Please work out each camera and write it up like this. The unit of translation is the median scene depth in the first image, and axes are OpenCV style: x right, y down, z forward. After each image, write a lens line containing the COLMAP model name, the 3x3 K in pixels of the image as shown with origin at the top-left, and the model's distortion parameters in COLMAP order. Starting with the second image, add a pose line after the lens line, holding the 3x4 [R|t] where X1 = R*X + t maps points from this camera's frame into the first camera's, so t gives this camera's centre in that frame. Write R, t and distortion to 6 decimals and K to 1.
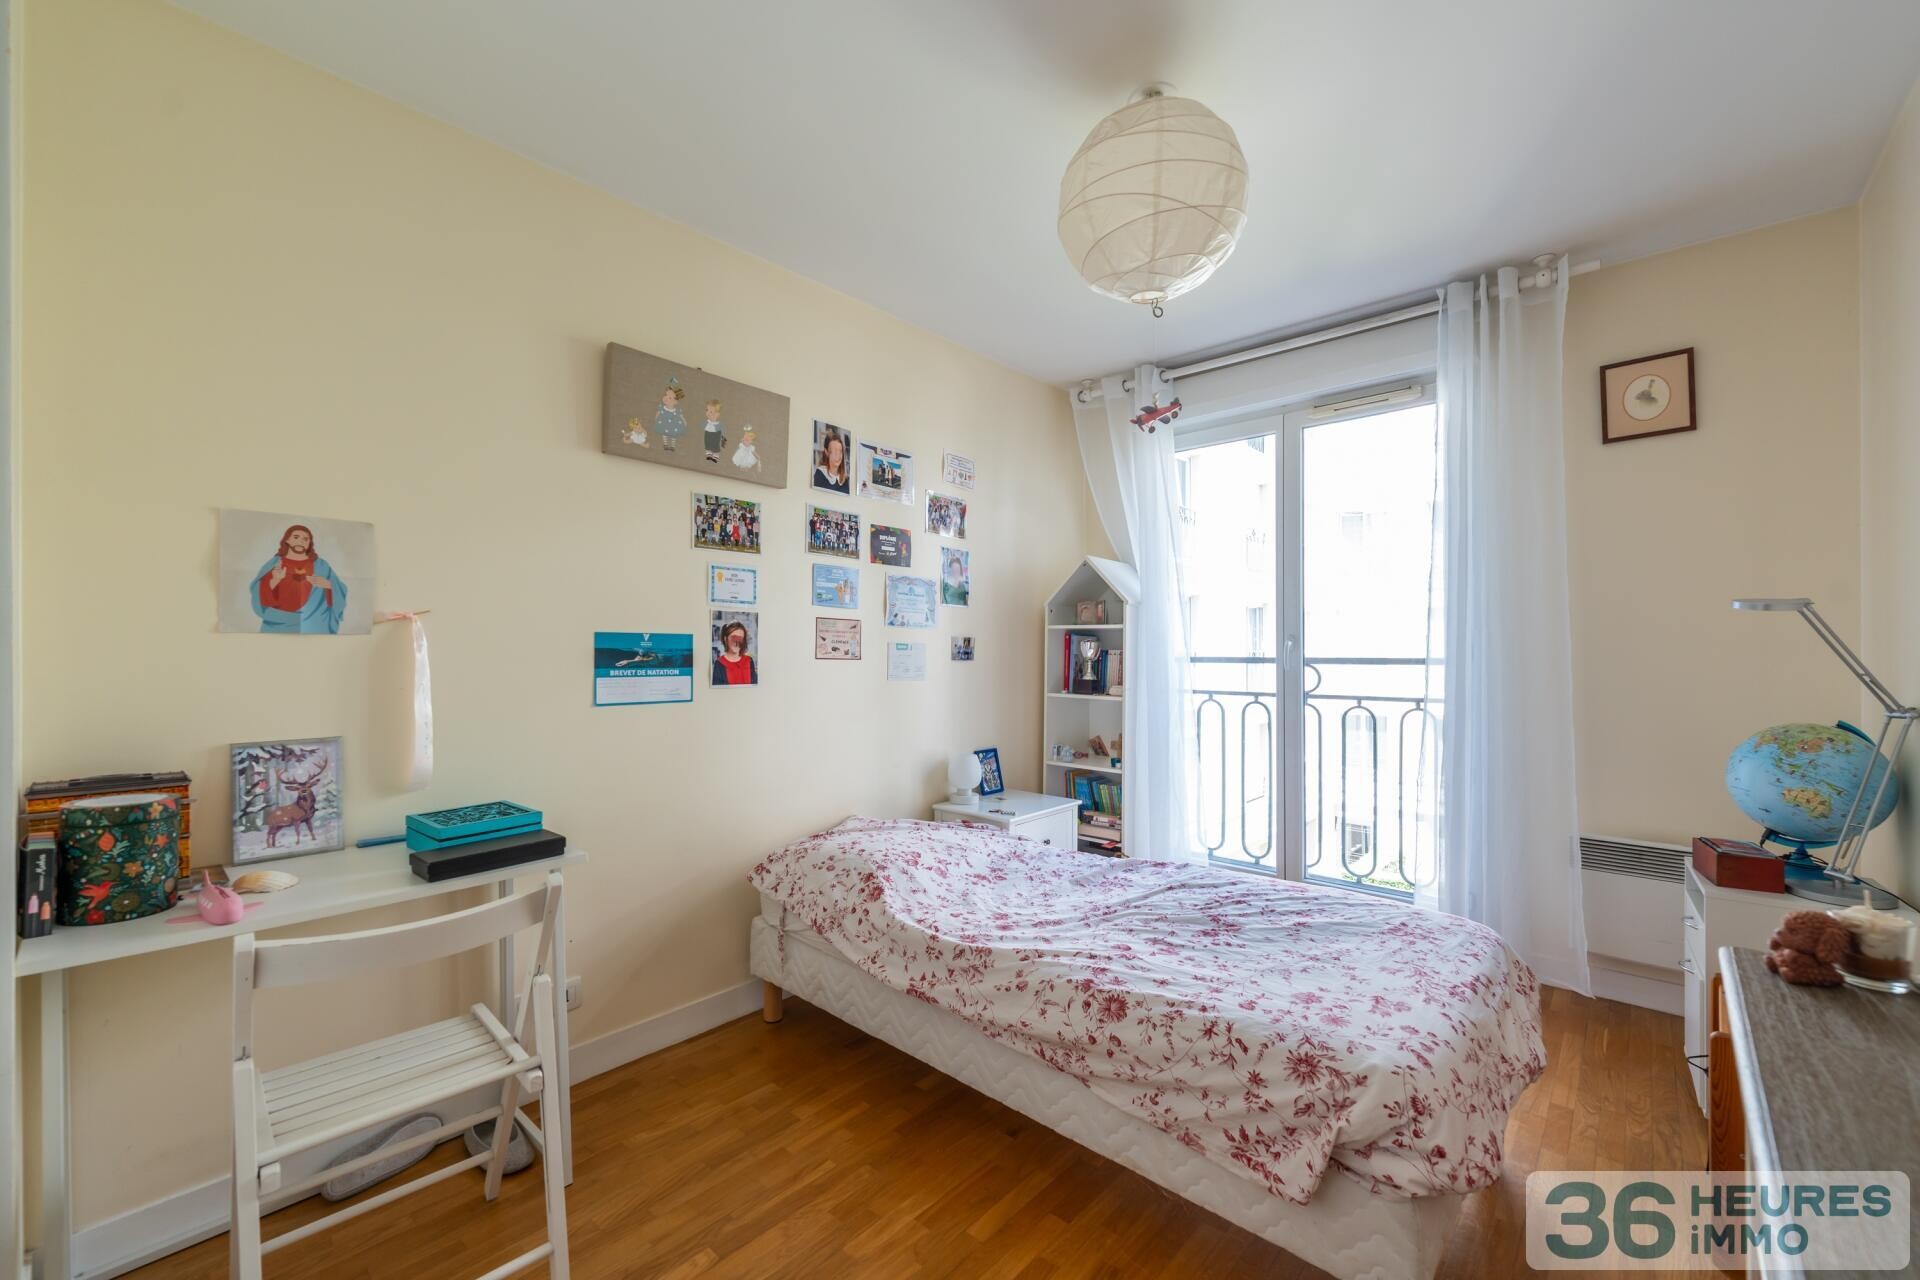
lens RADIAL K [[762.6, 0, 960.0], [0, 762.6, 640.0], [0, 0, 1]] dist [0.015848, -0.000032]
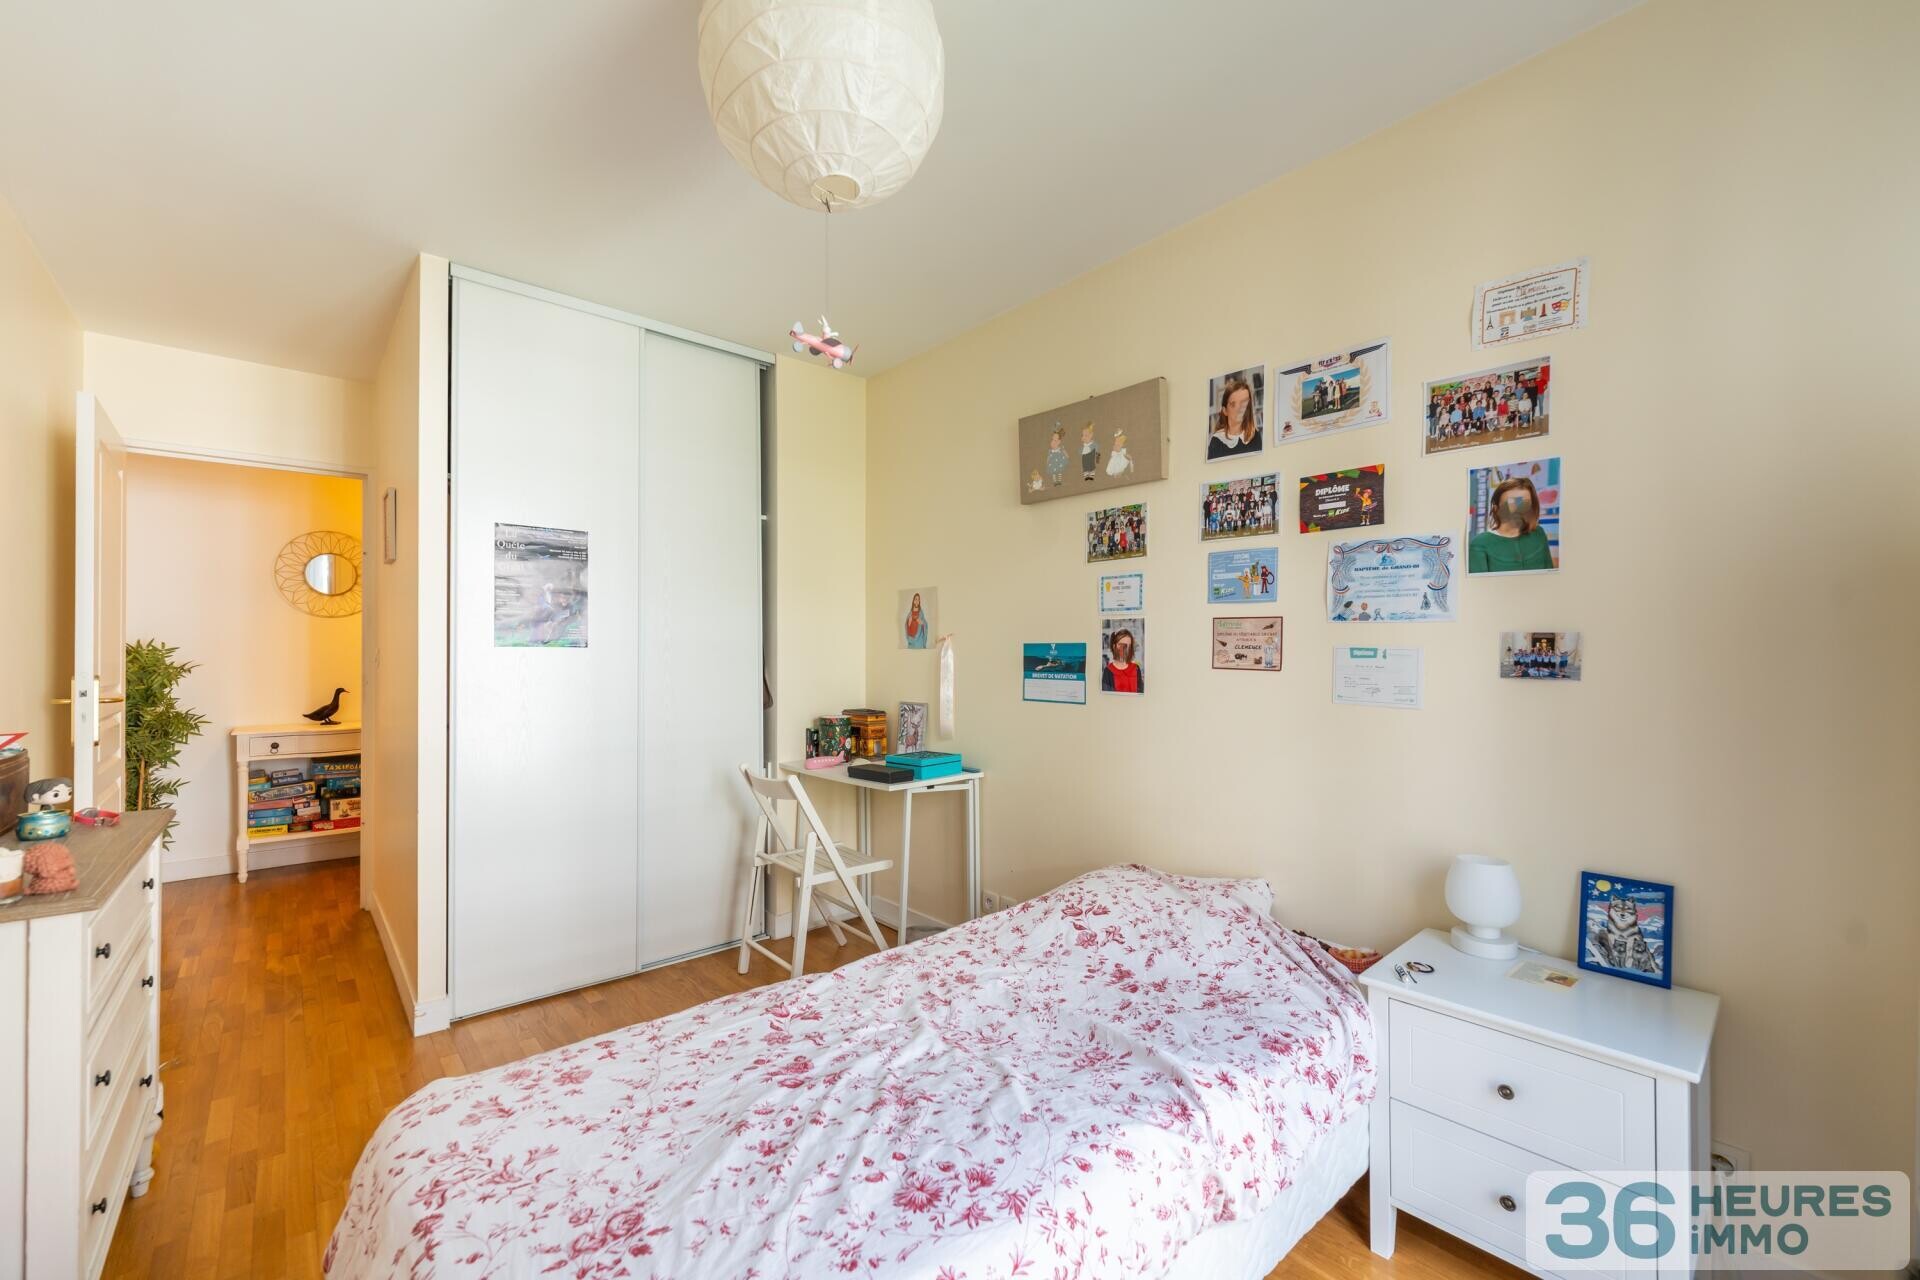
lens RADIAL K [[779.7, 0, 958.0], [0, 779.7, 648.9], [0, 0, 1]] dist [0.002886, 0.000021]
pose [[-0.116944, -0.010583, -0.993082, 0.726815], [0.011670, 0.999860, -0.012030, 0.011347], [0.993070, -0.012996, -0.116804, 0.884892]]
